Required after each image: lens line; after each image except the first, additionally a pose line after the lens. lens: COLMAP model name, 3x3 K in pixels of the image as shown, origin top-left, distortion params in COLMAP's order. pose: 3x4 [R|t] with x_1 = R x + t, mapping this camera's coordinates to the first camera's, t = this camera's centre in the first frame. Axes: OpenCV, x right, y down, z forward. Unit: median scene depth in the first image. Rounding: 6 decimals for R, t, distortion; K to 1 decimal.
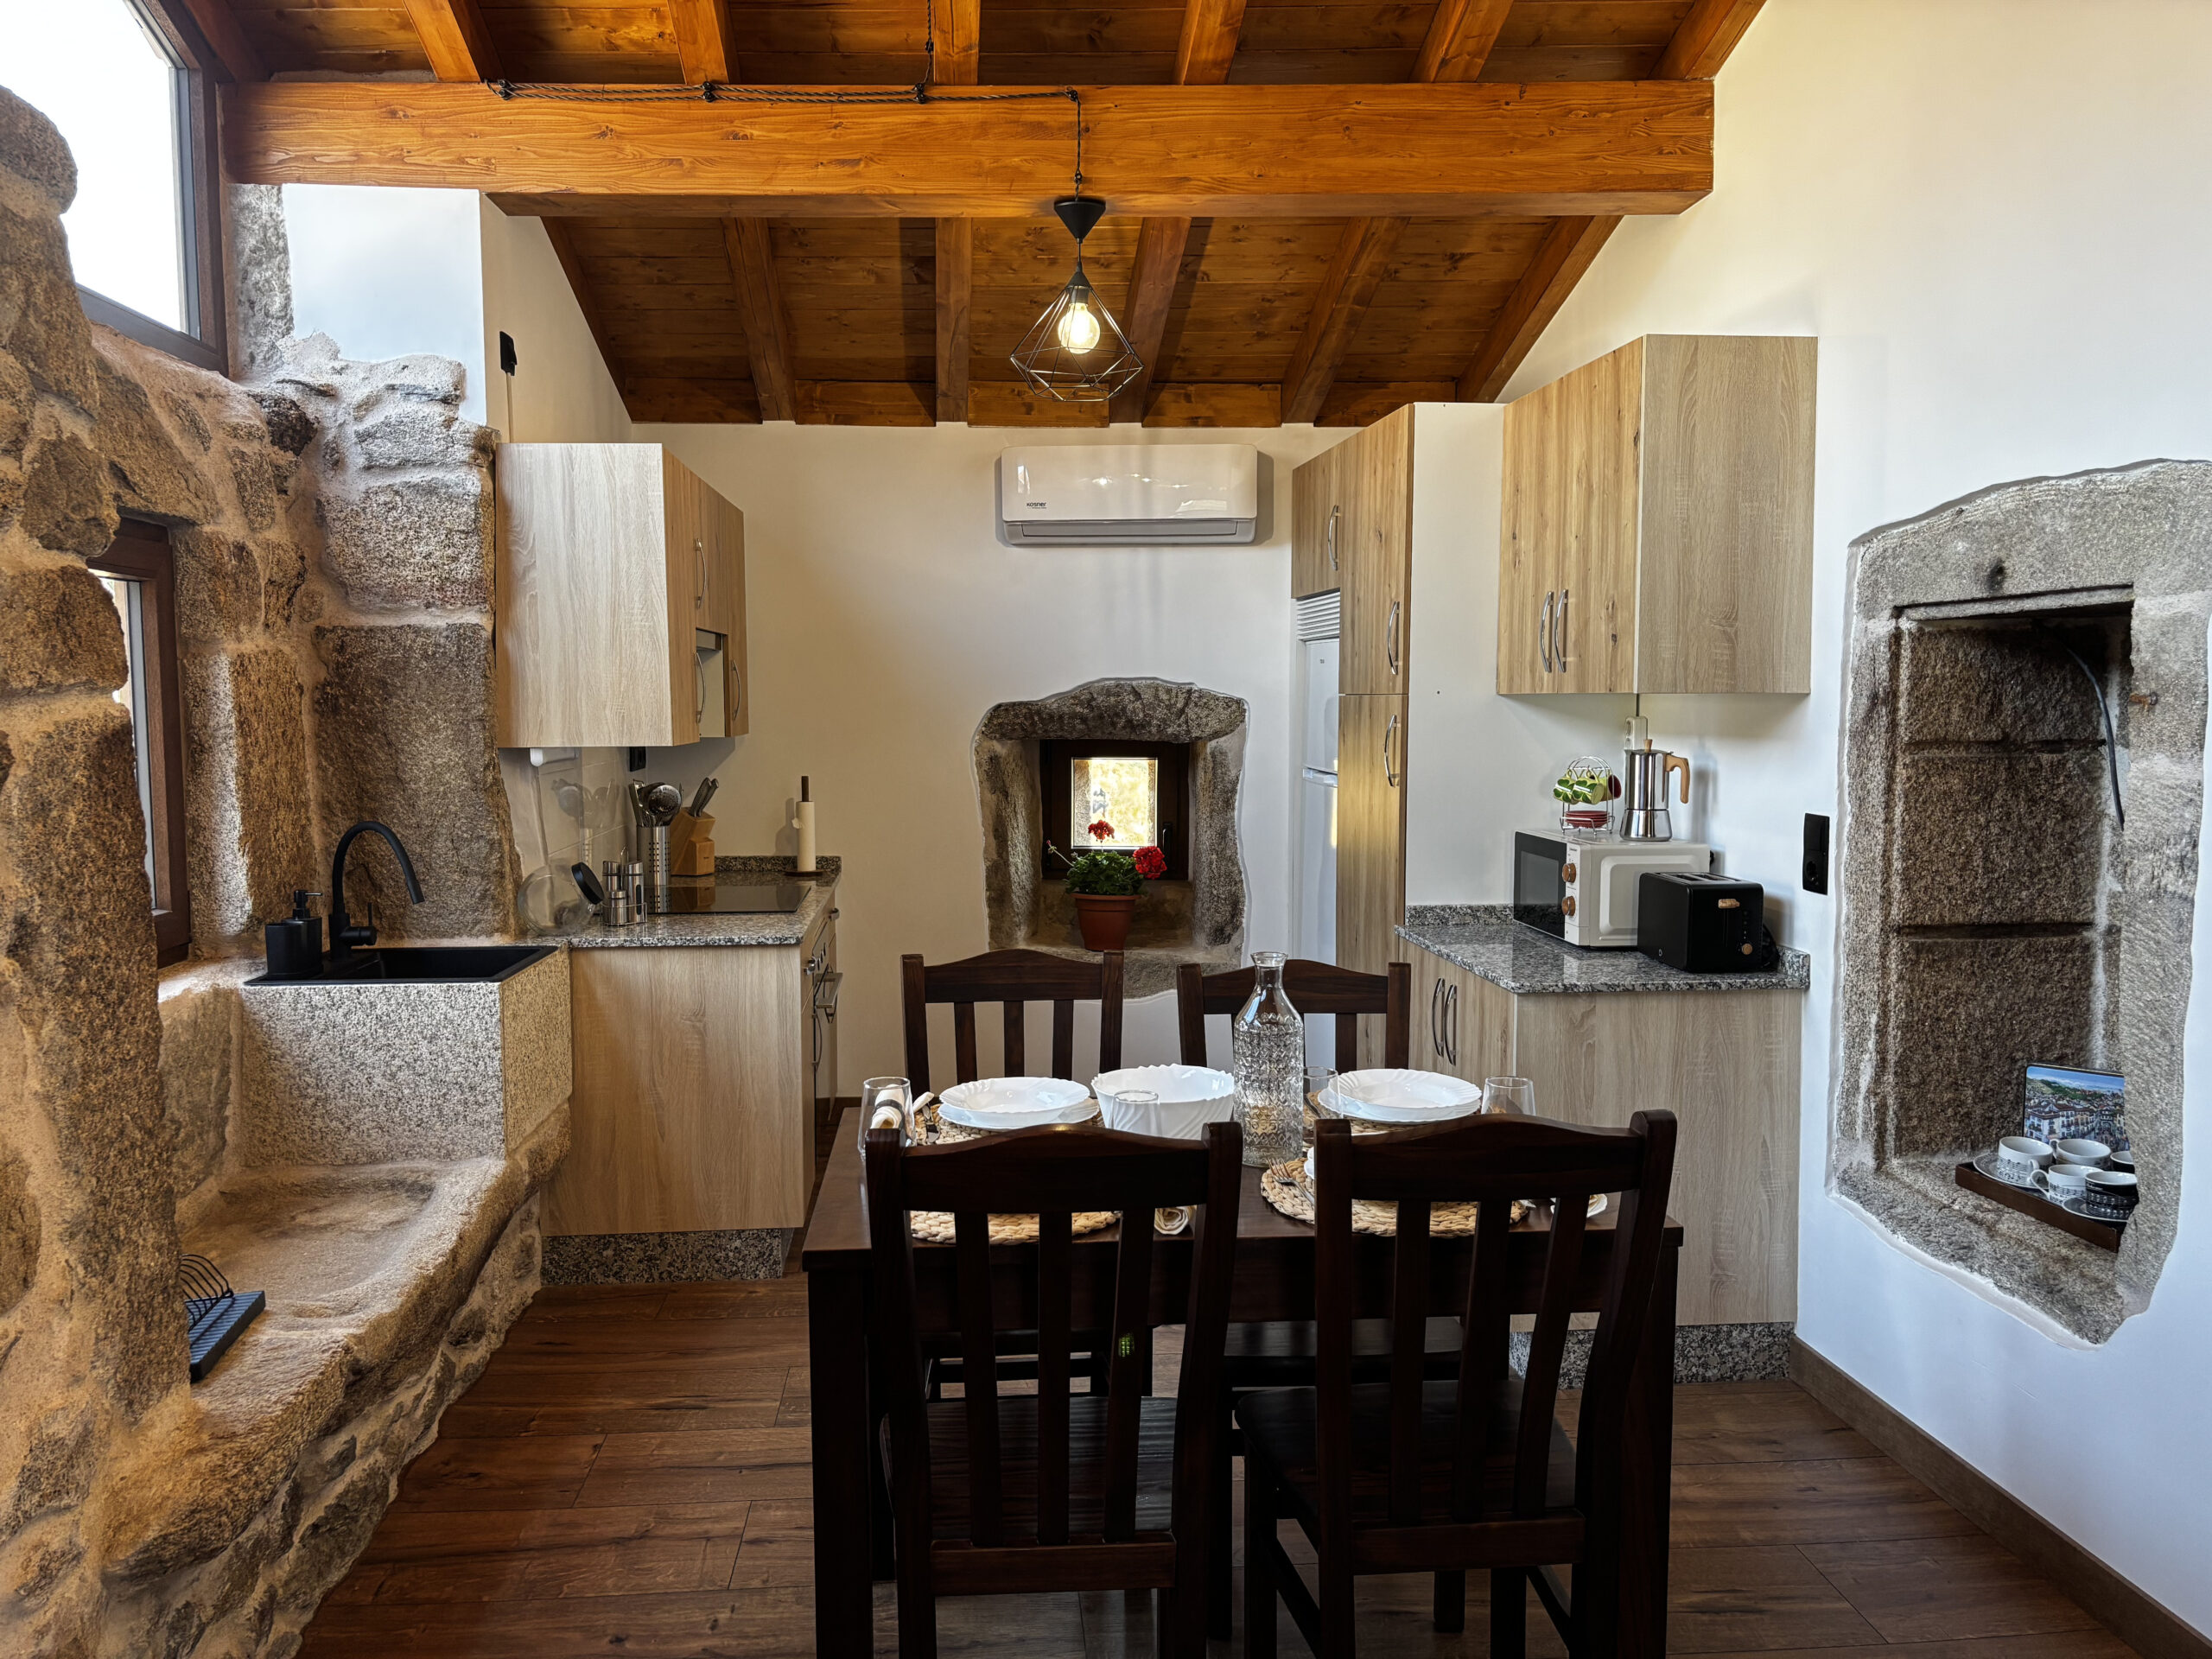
lens RADIAL K [[1653.6, 0, 1106.5], [0, 1653.6, 858.3], [0, 0, 1]] dist [0.052970, -0.062755]
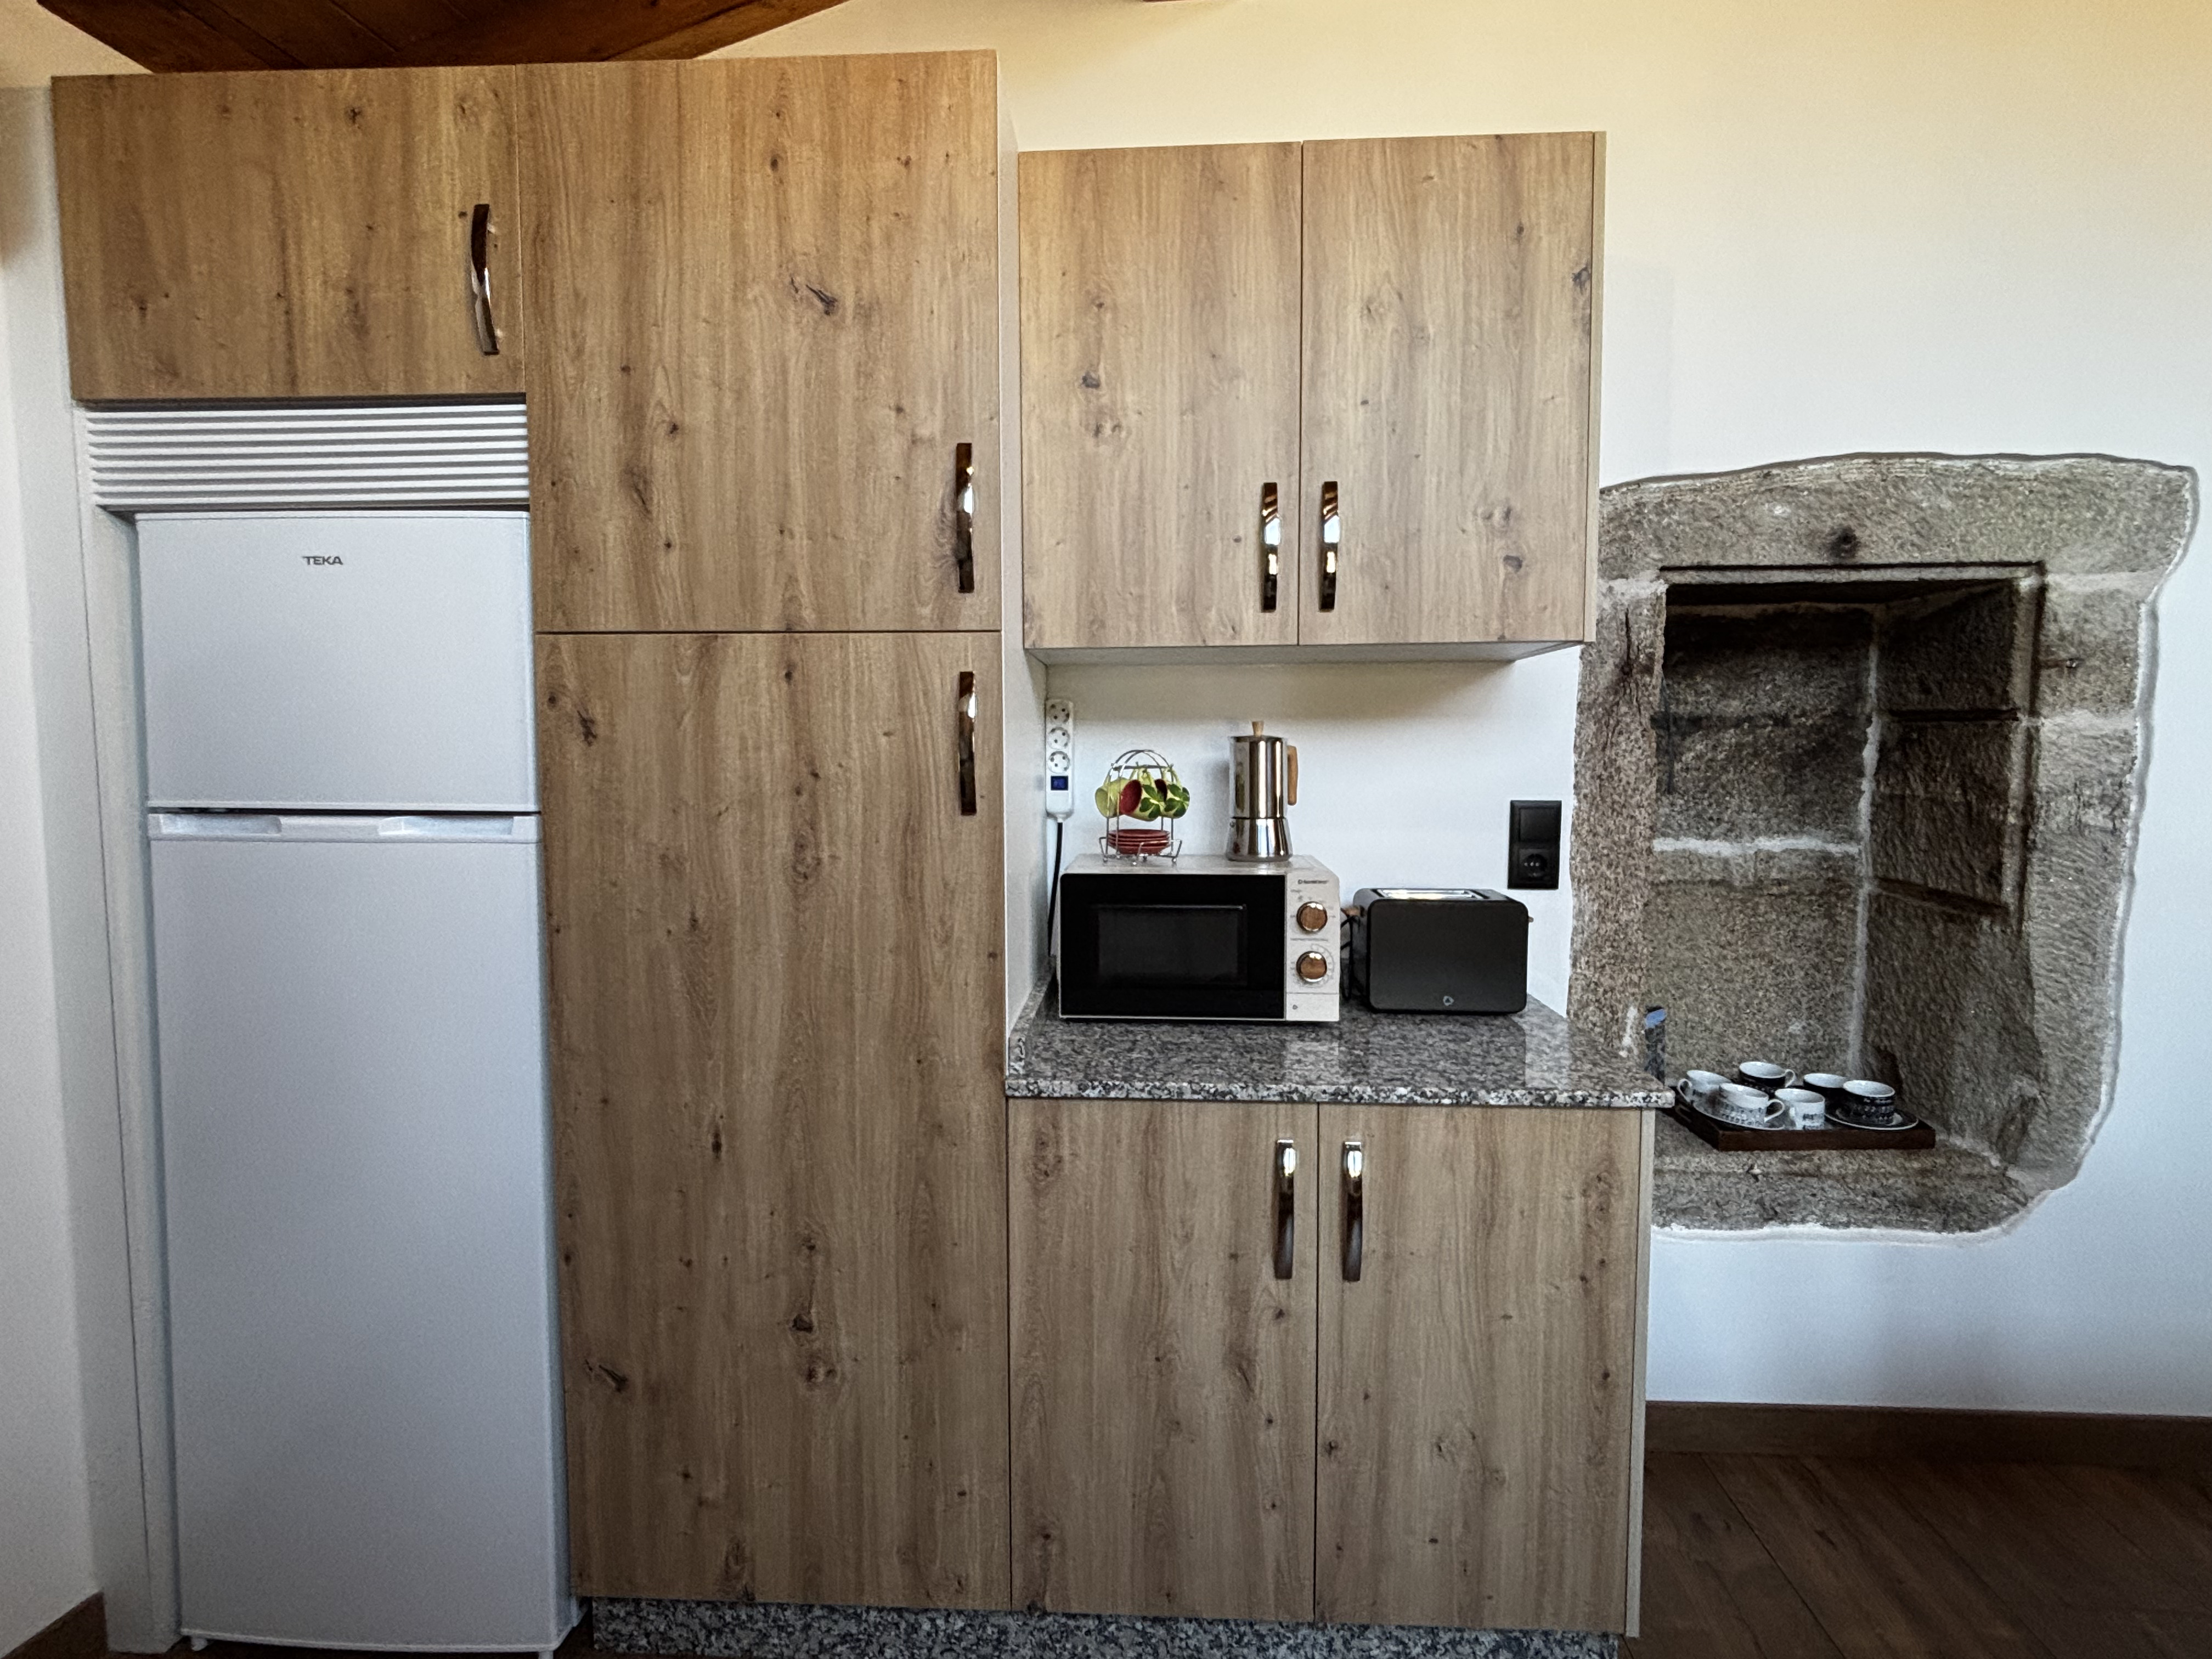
lens RADIAL K [[1165.5, 0, 1105.2], [0, 1165.5, 824.4], [0, 0, 1]] dist [0.000788, 0.000152]
pose [[0.162776, -0.068776, 0.984263, -0.285941], [0.099053, 0.993667, 0.053051, -0.092138], [-0.981678, 0.088859, 0.168557, 1.513998]]
